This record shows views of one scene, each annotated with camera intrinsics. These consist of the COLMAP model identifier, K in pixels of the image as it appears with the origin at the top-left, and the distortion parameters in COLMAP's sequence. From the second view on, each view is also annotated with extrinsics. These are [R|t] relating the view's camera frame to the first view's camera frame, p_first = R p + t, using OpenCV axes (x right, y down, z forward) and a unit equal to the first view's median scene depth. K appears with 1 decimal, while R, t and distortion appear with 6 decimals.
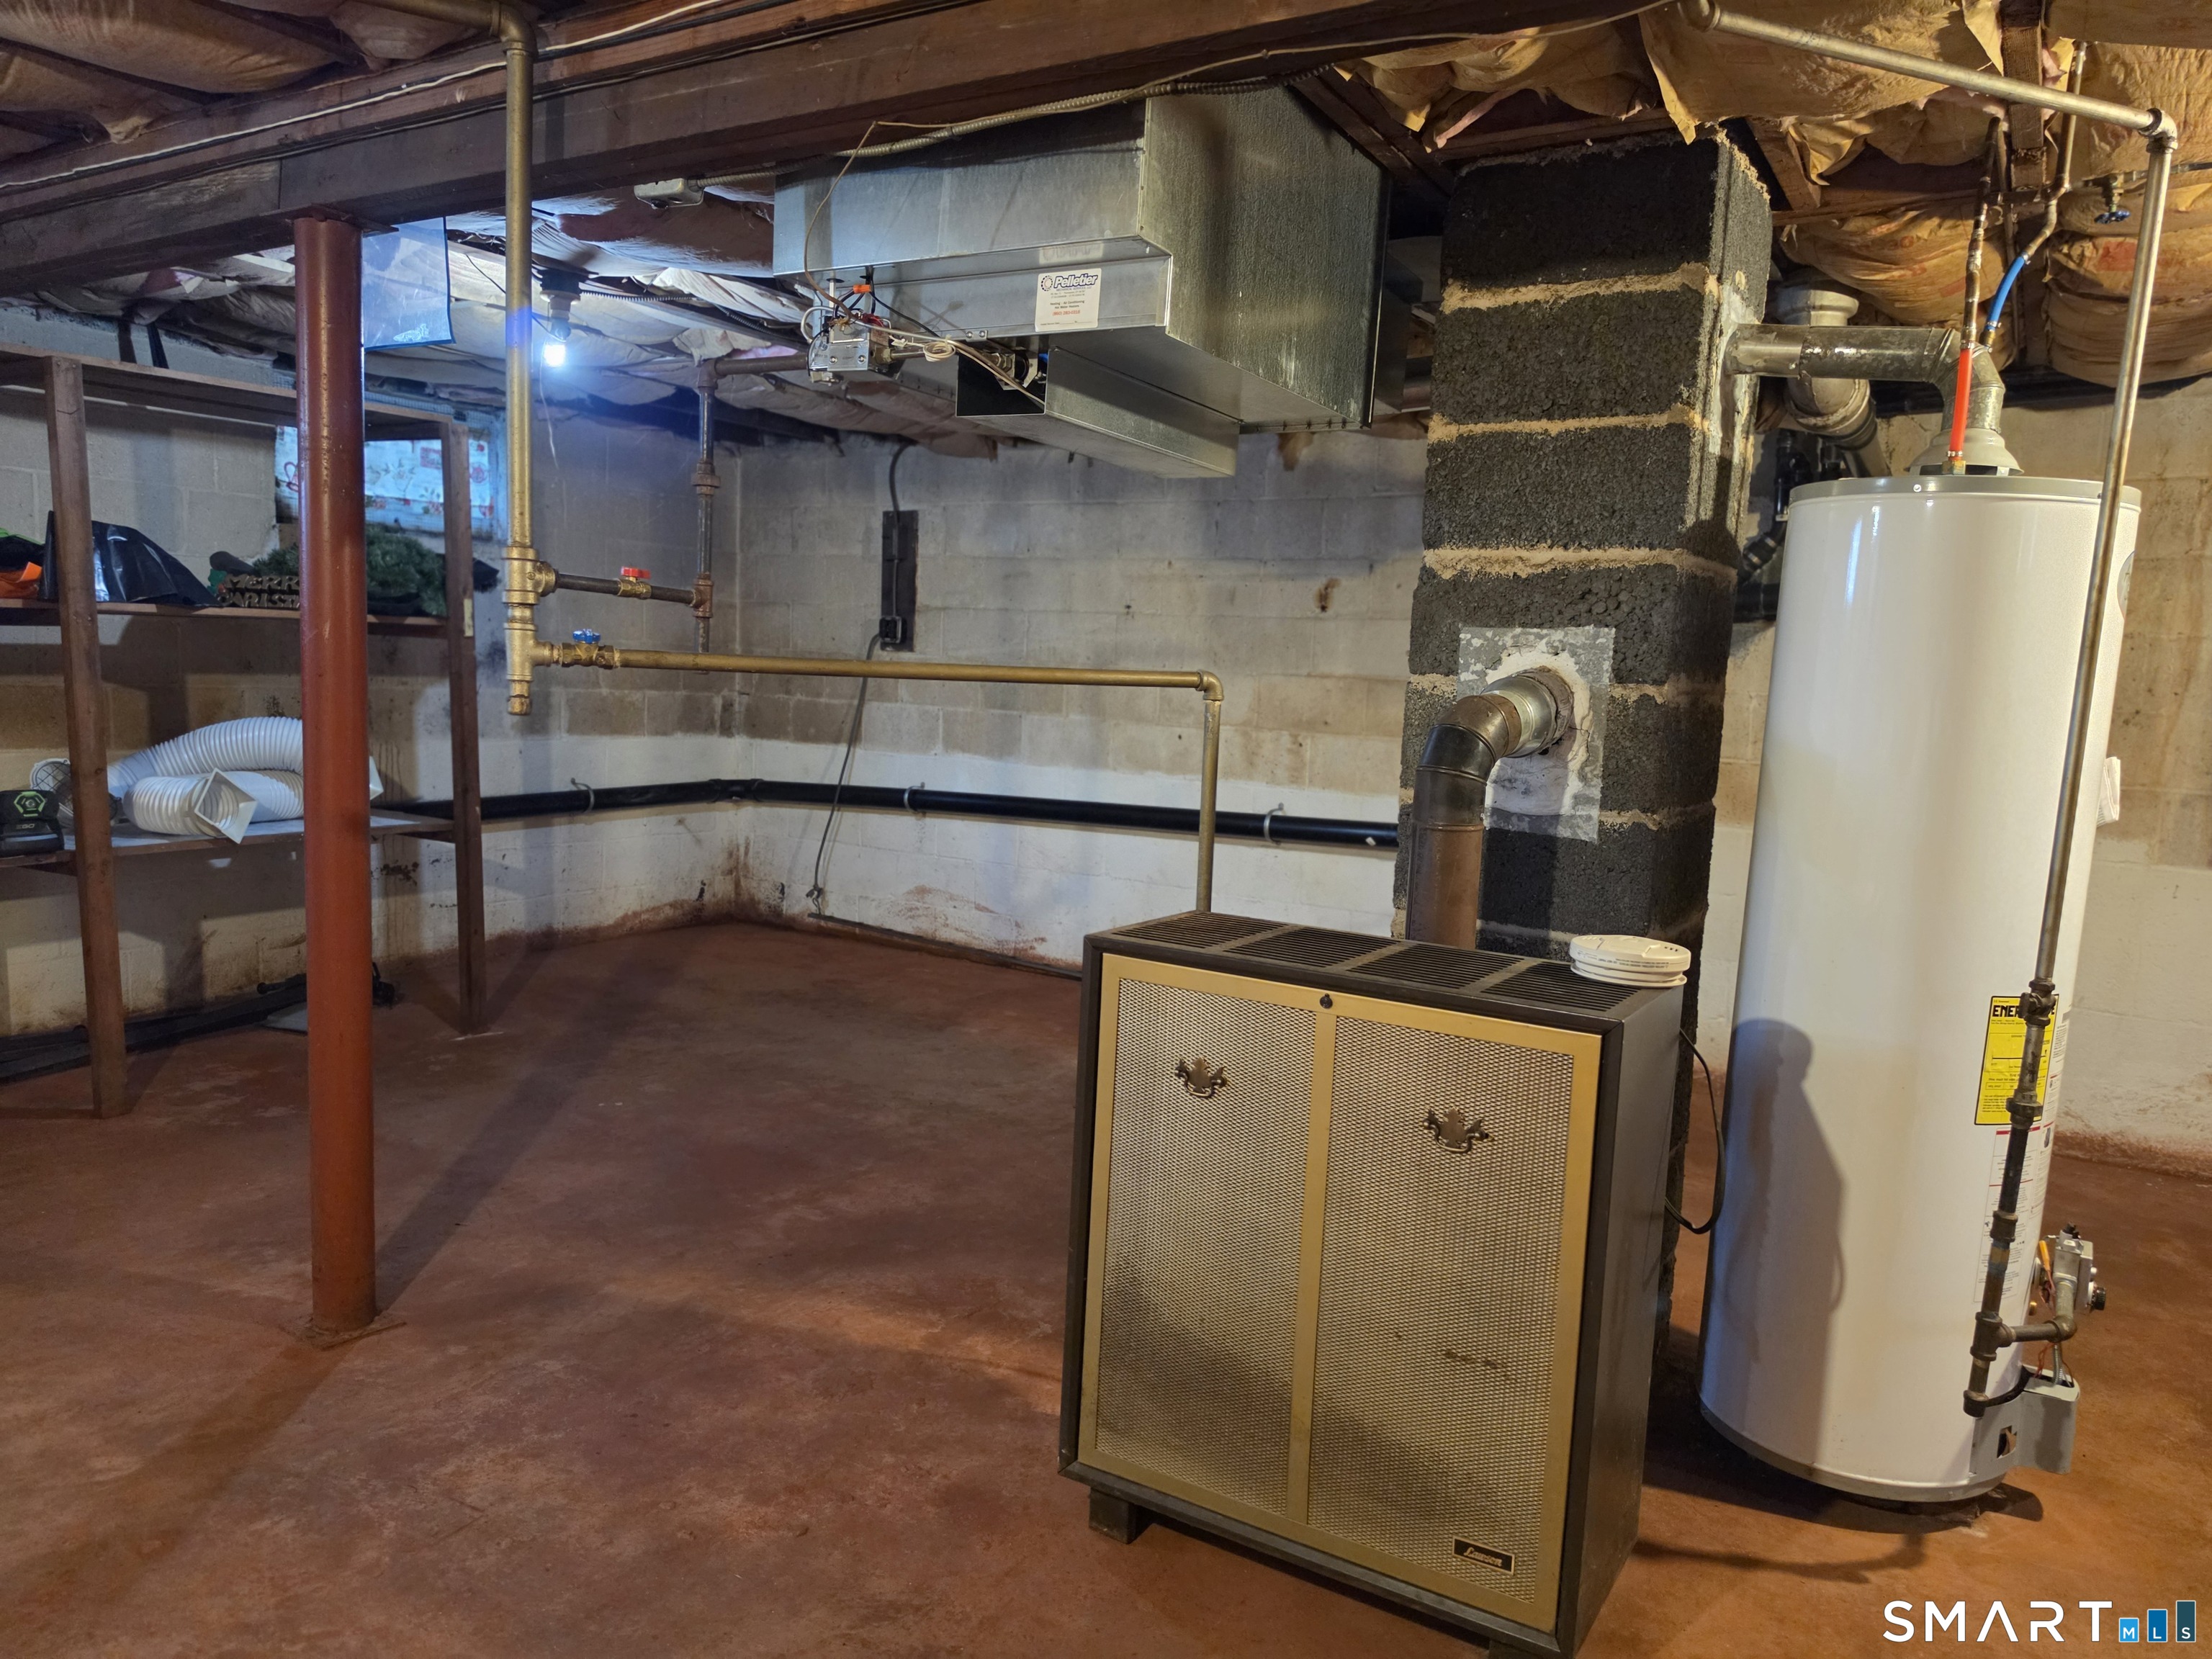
lens RADIAL K [[1537.9, 0, 1106.0], [0, 1537.9, 829.5], [0, 0, 1]] dist [0.062697, -0.074037]
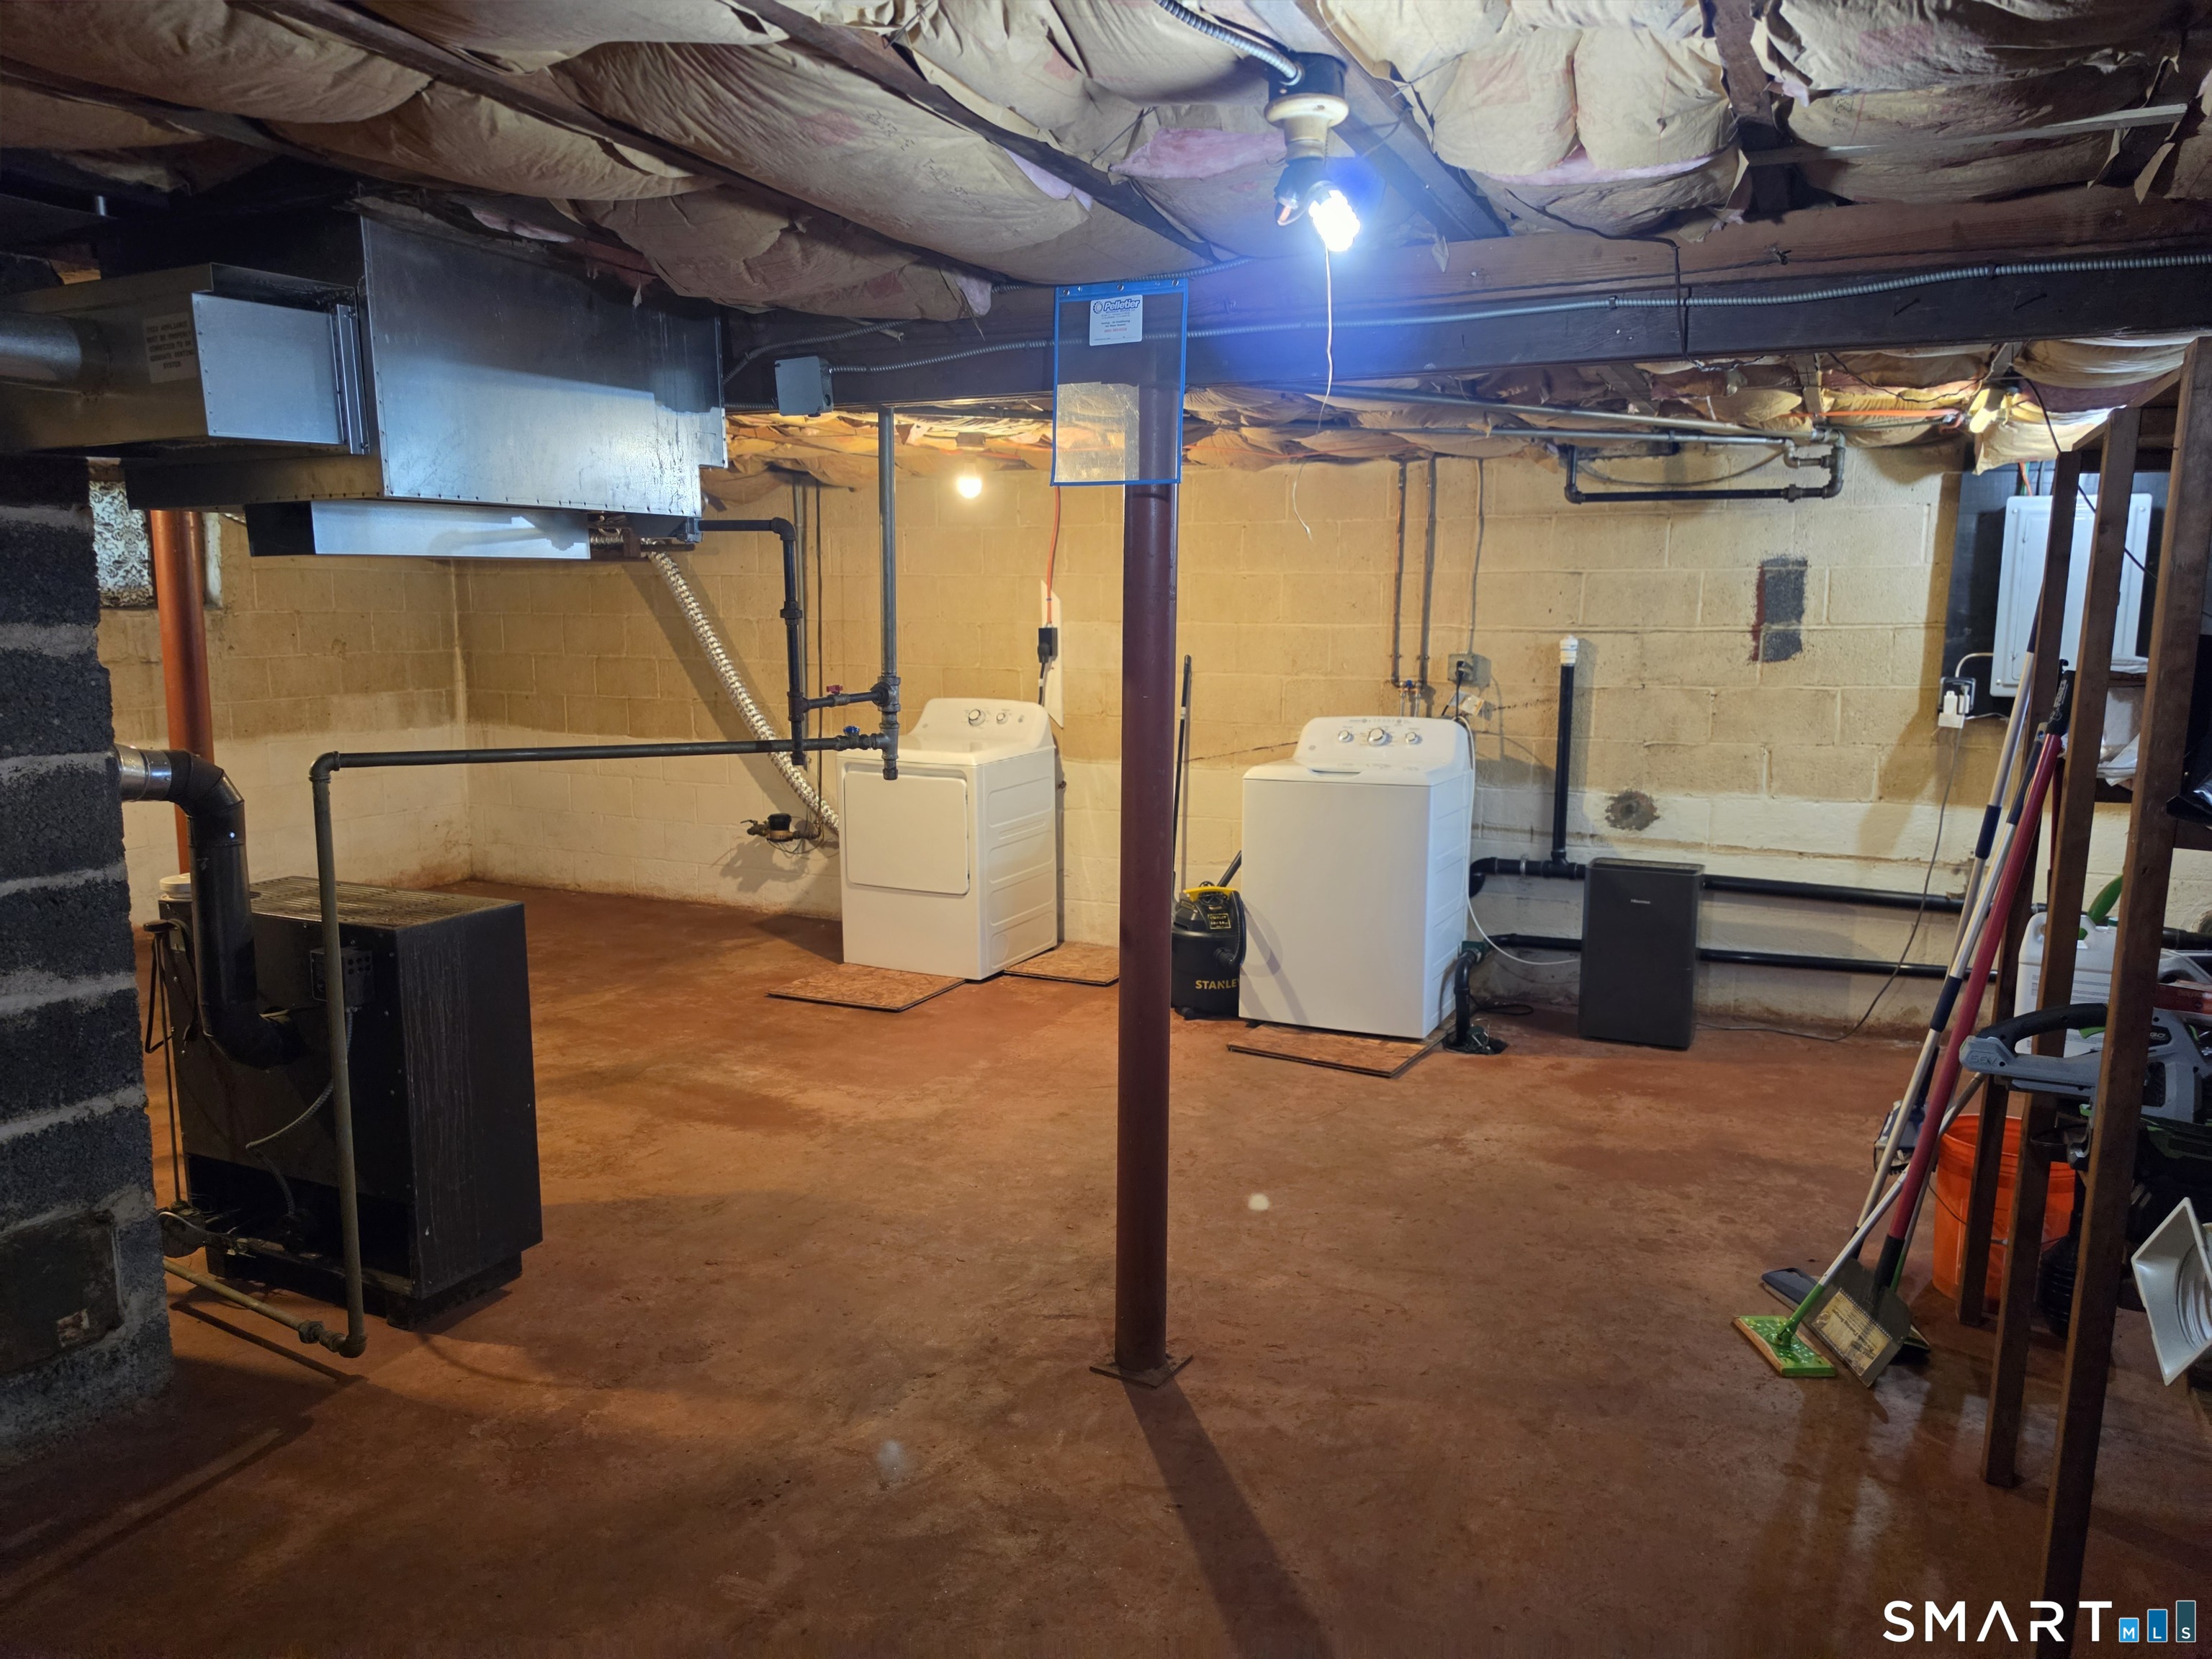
lens RADIAL K [[1563.7, 0, 1106.0], [0, 1563.7, 829.5], [0, 0, 1]] dist [0.116459, -0.084710]
pose [[-0.993961, -0.034376, -0.104209, -0.245242], [-0.058868, 0.968487, 0.242009, -0.242246], [0.092606, 0.246682, -0.964662, 1.480450]]
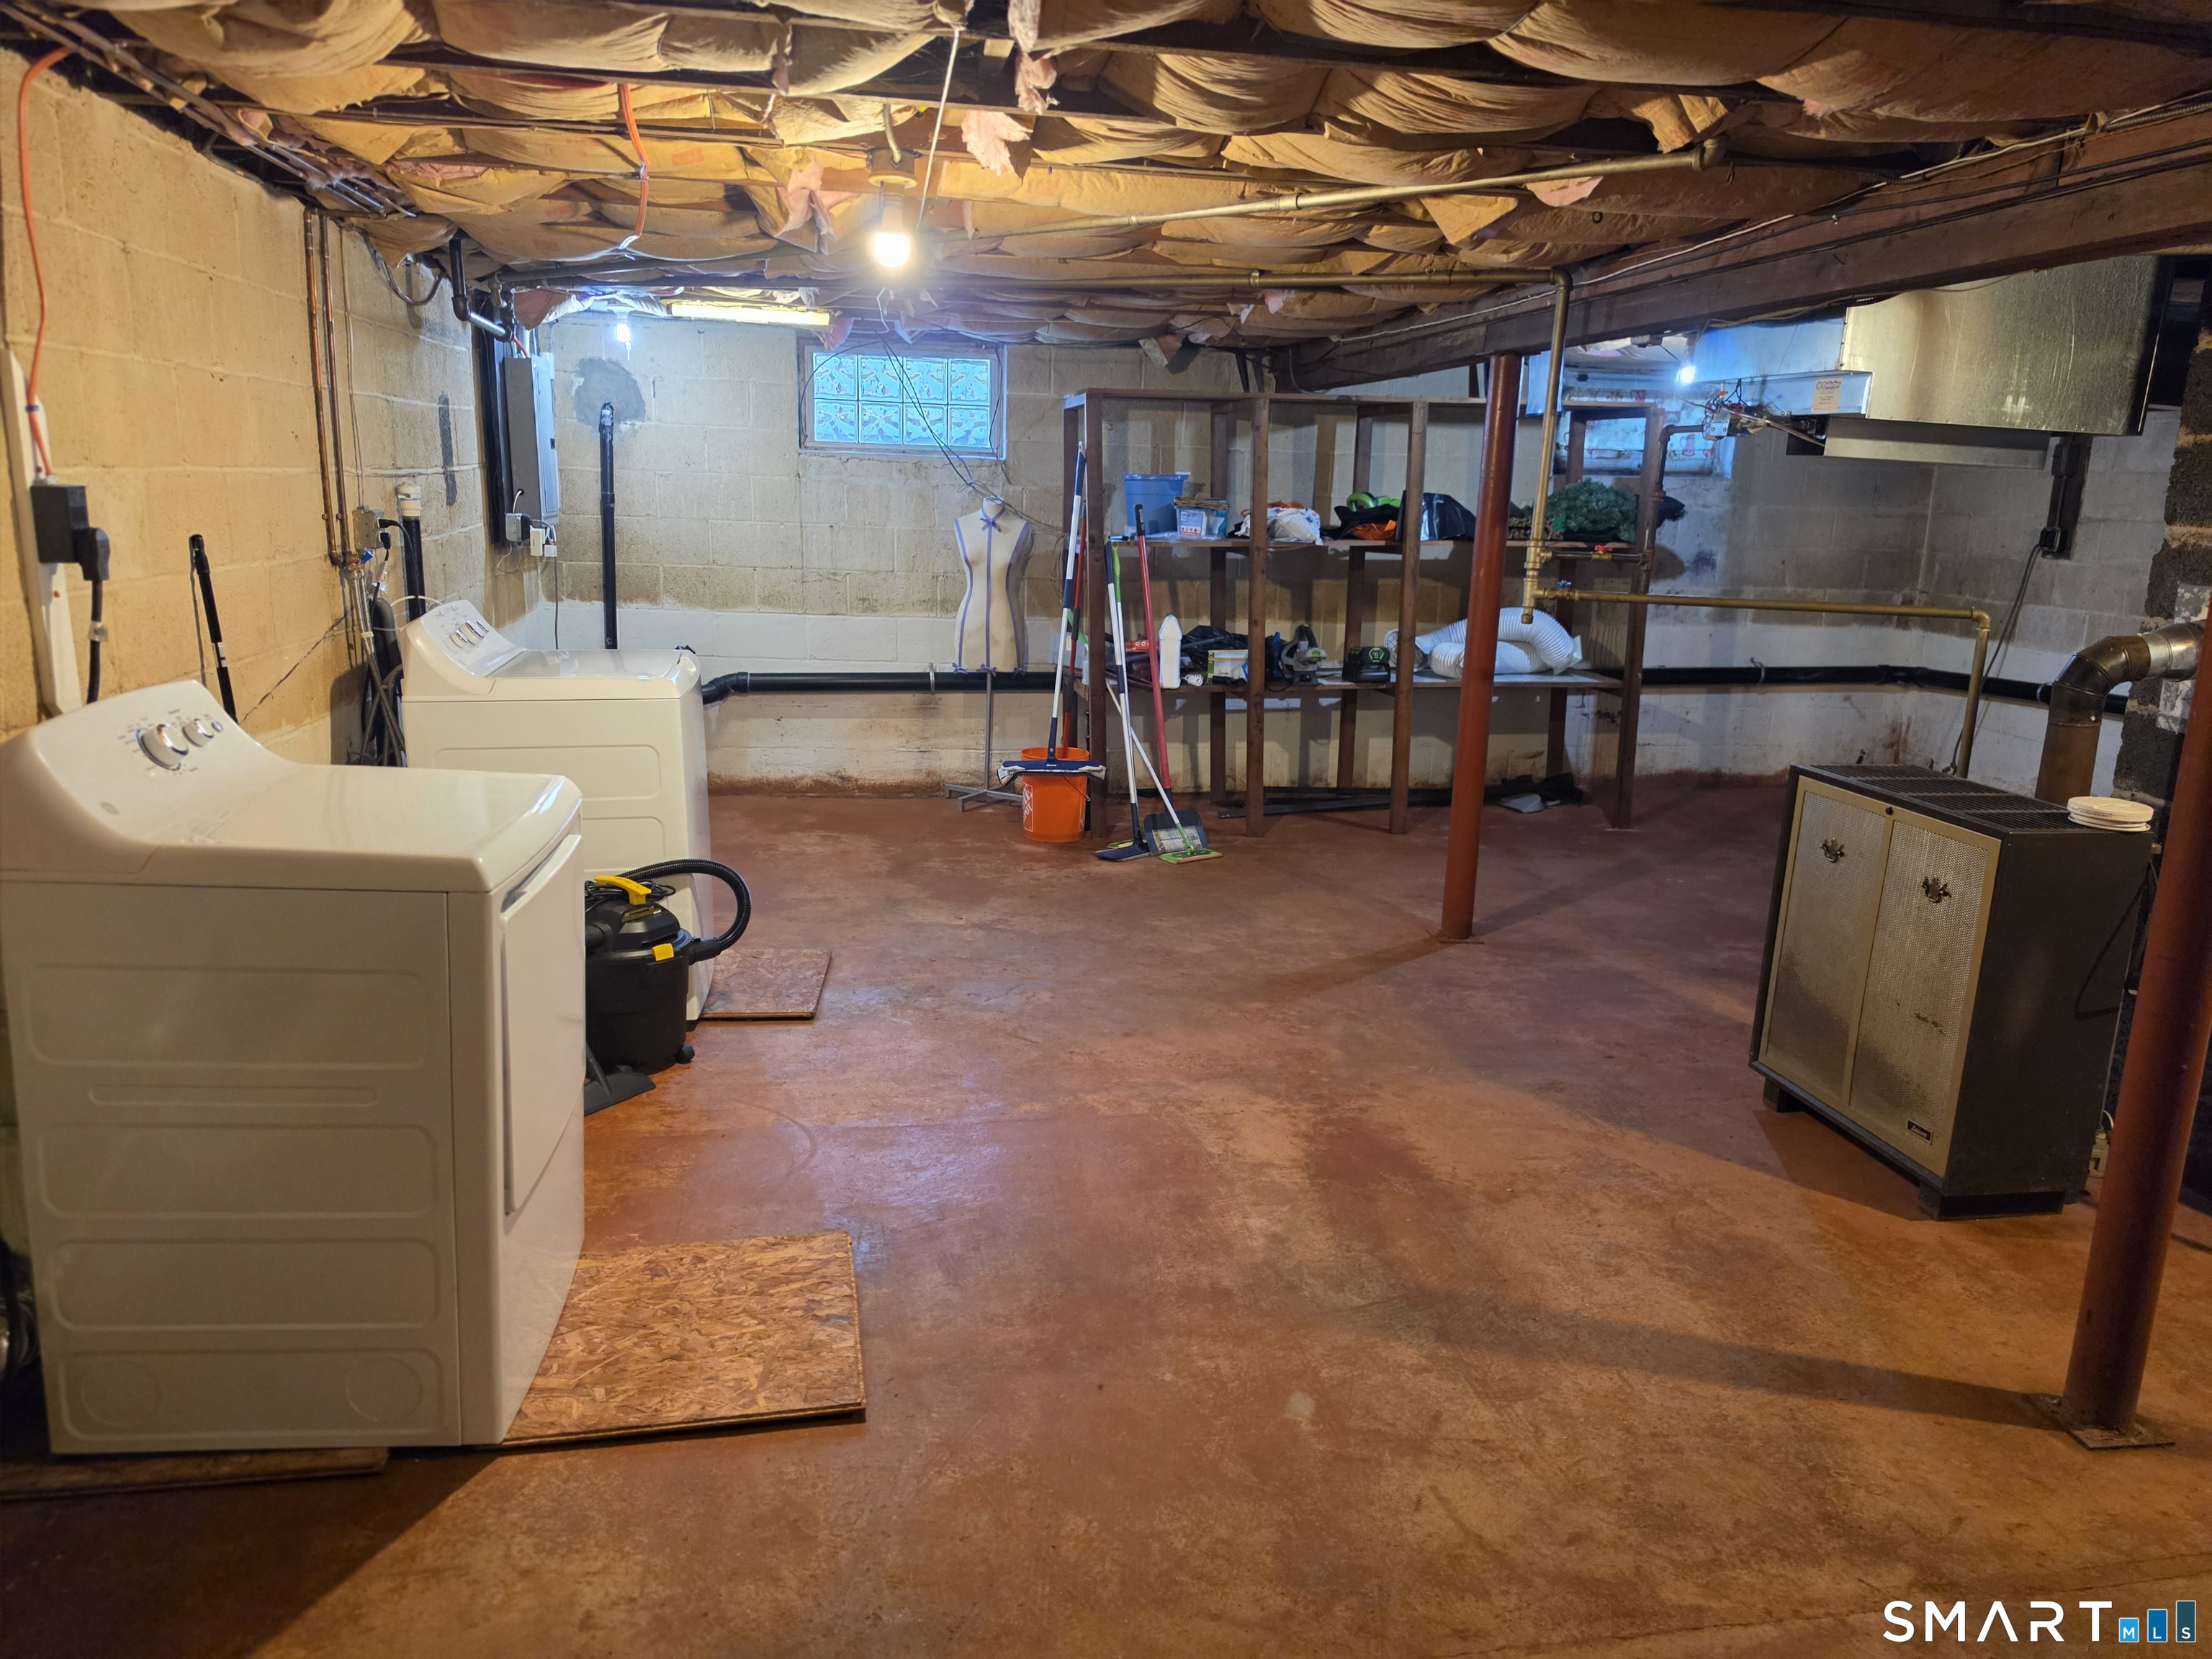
lens RADIAL K [[1526.8, 0, 1087.8], [0, 1526.8, 833.2], [0, 0, 1]] dist [0.152007, -0.140469]
pose [[0.652379, 0.148787, -0.743144, 0.450392], [-0.085484, 0.988729, 0.122913, -0.002179], [0.753056, -0.016659, 0.657745, -0.435261]]
